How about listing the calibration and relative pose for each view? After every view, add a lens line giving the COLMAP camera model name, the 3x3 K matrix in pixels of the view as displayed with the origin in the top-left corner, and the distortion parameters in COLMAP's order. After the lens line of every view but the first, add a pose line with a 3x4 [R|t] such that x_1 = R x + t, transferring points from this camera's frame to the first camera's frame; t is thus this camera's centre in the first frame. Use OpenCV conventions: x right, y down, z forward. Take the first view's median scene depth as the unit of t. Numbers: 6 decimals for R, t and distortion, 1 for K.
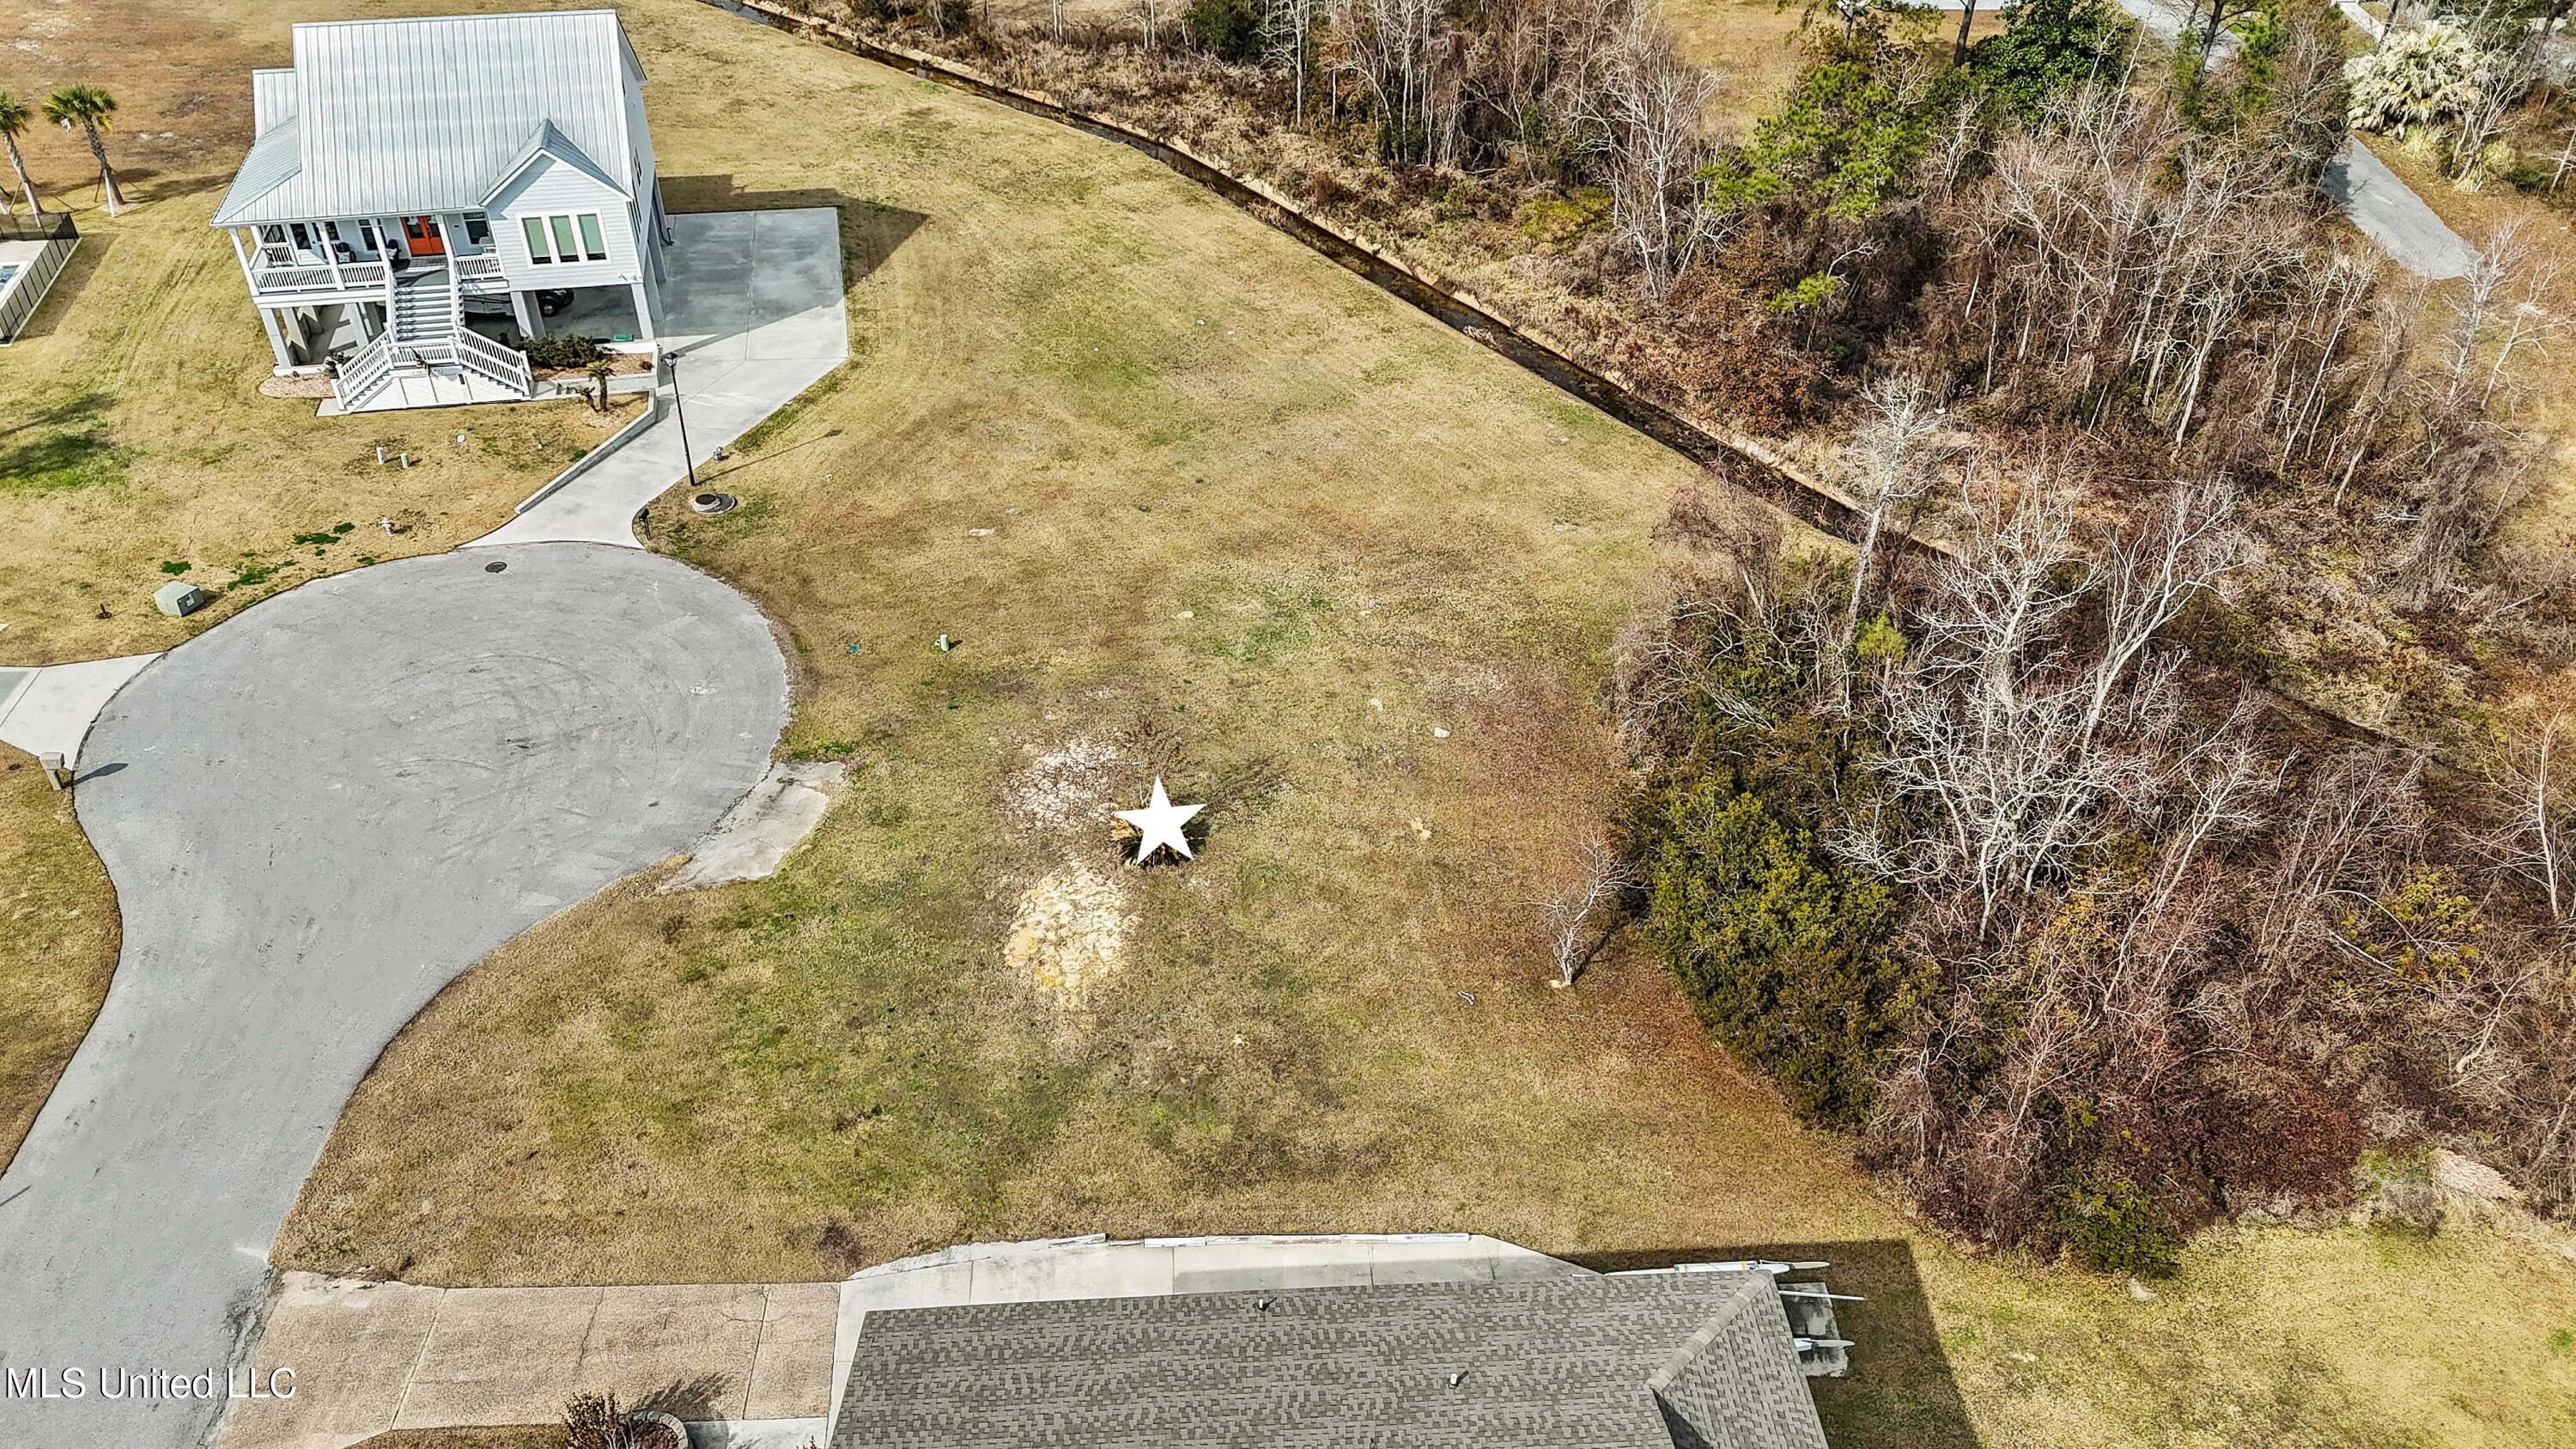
lens RADIAL K [[1880.6, 0, 1288.0], [0, 1880.6, 724.5], [0, 0, 1]] dist [0.083152, -0.078085]
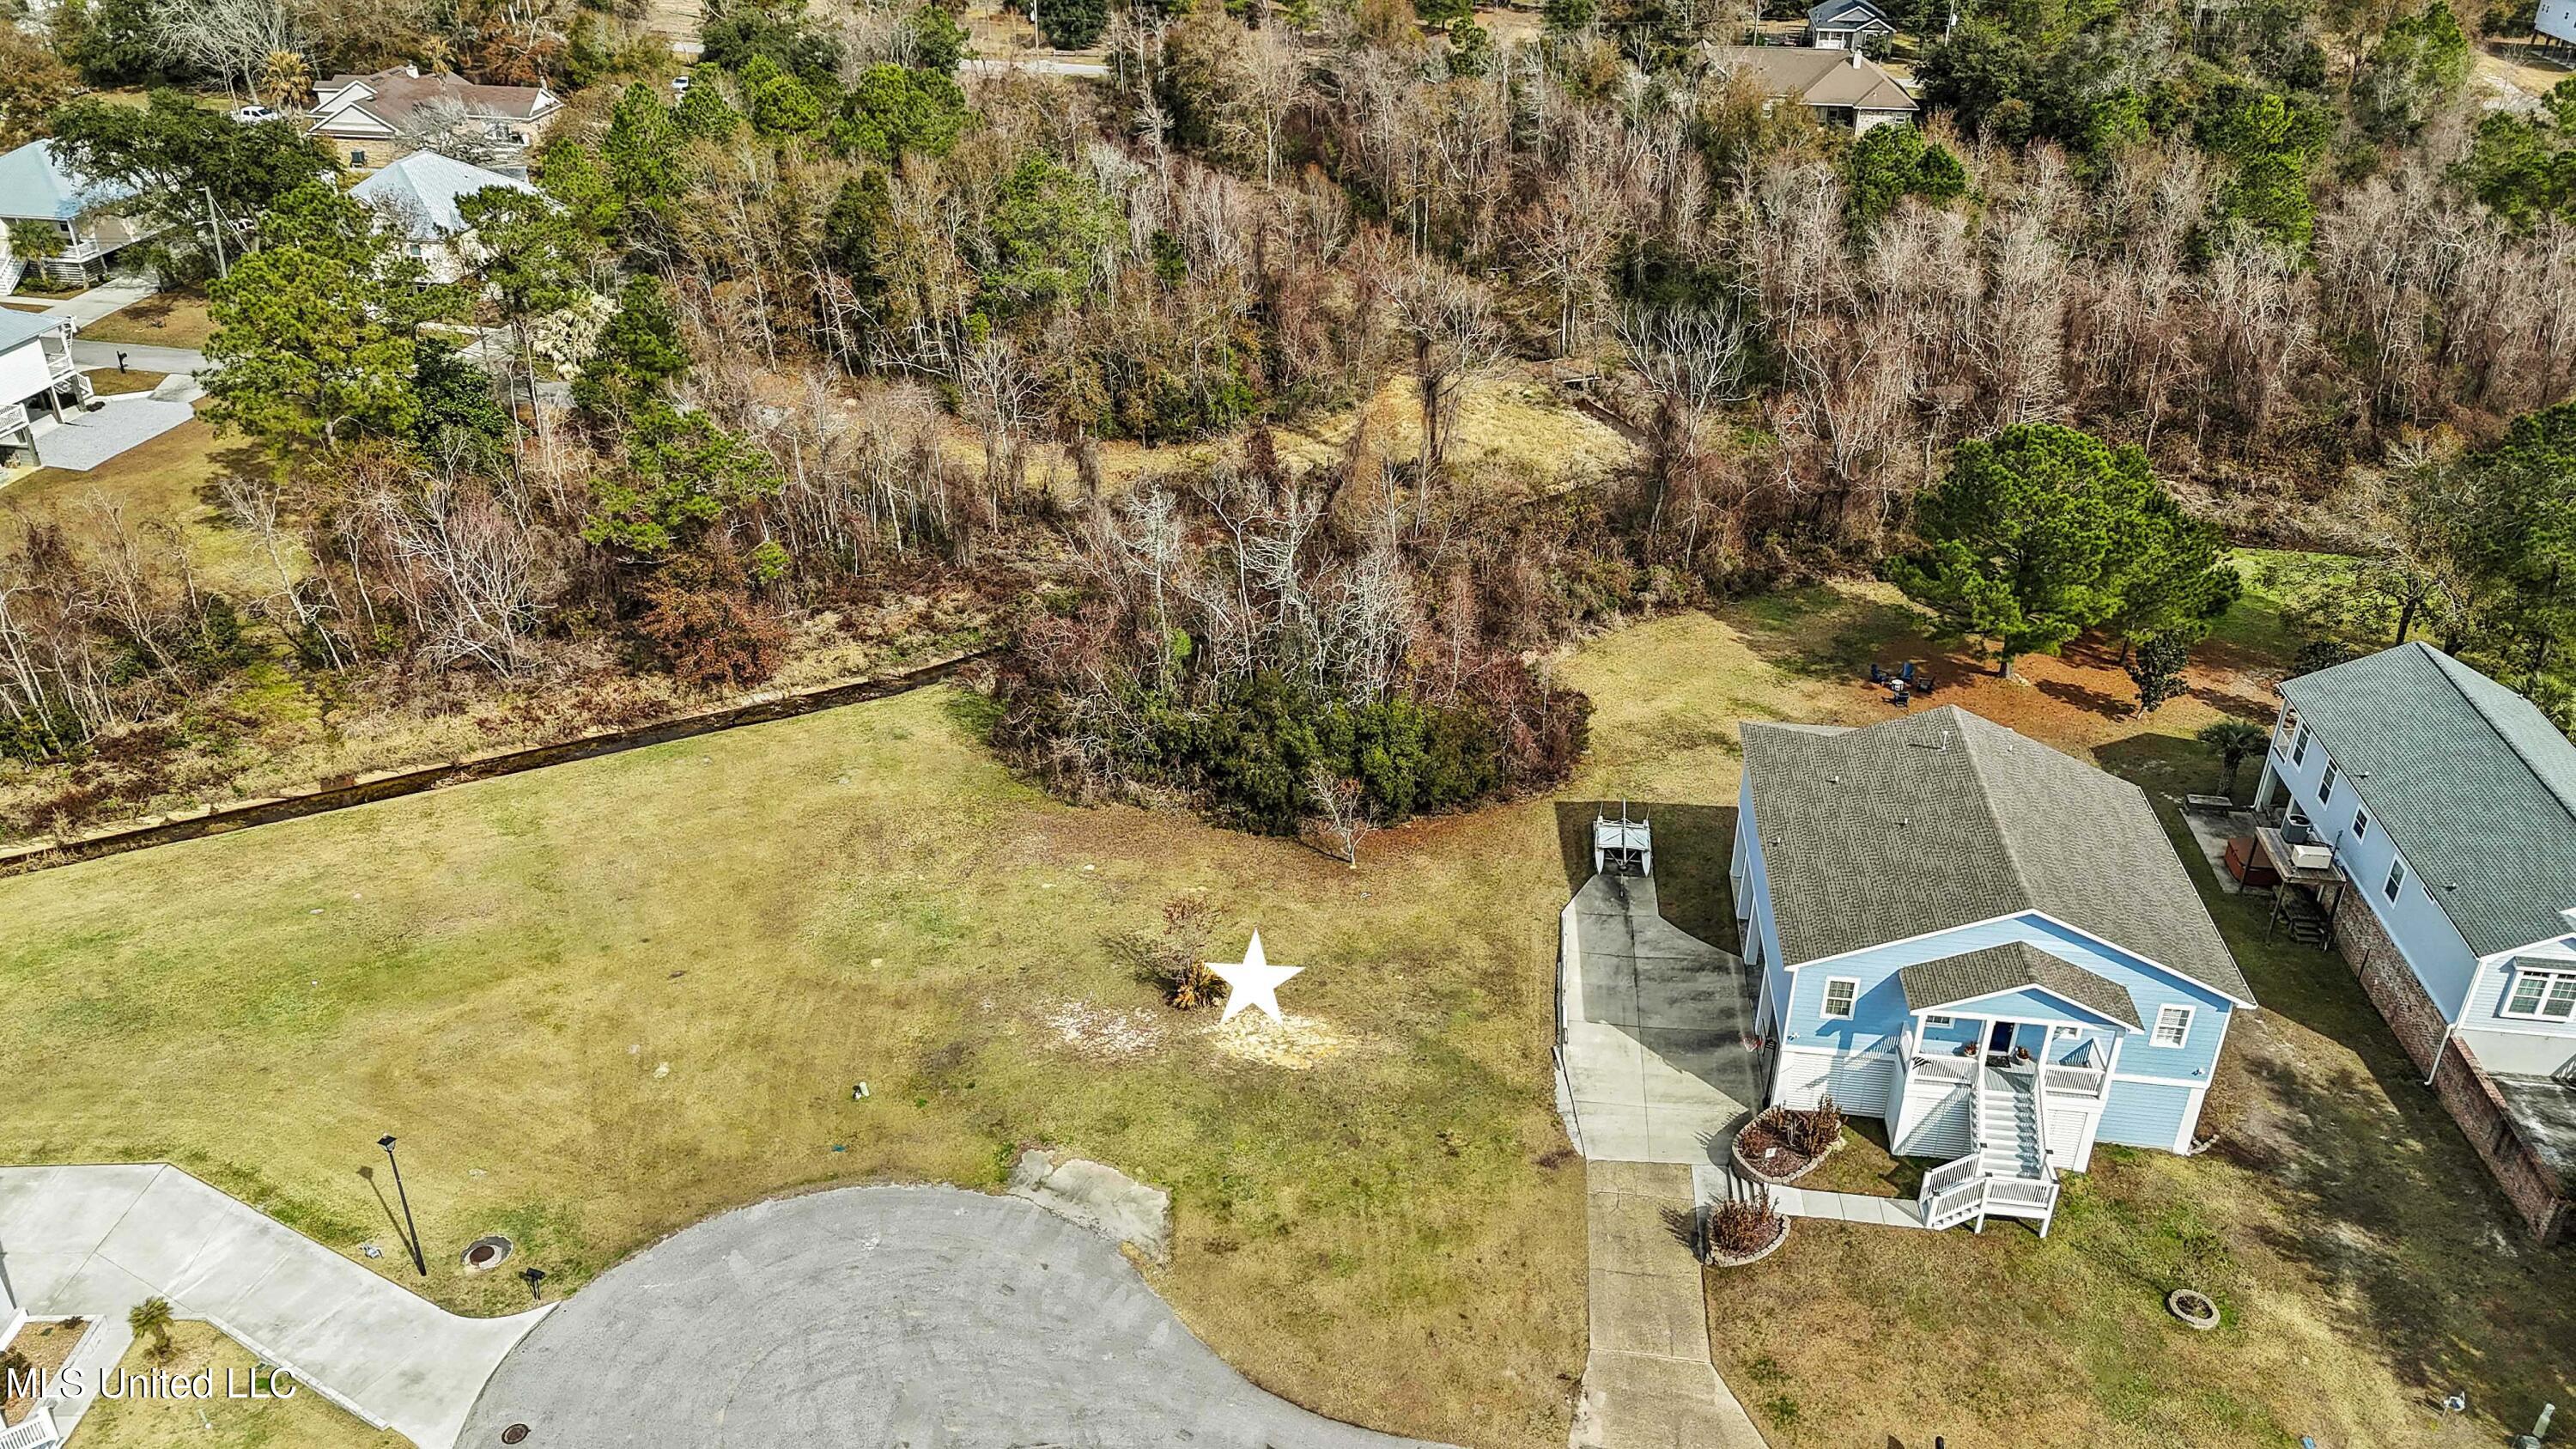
lens RADIAL K [[1880.6, 0, 1288.0], [0, 1880.6, 724.5], [0, 0, 1]] dist [0.083152, -0.078085]
pose [[0.179632, -0.484182, 0.856329, -0.782318], [0.599552, 0.744019, 0.294912, -0.301063], [-0.779916, 0.460438, 0.423942, 0.231590]]
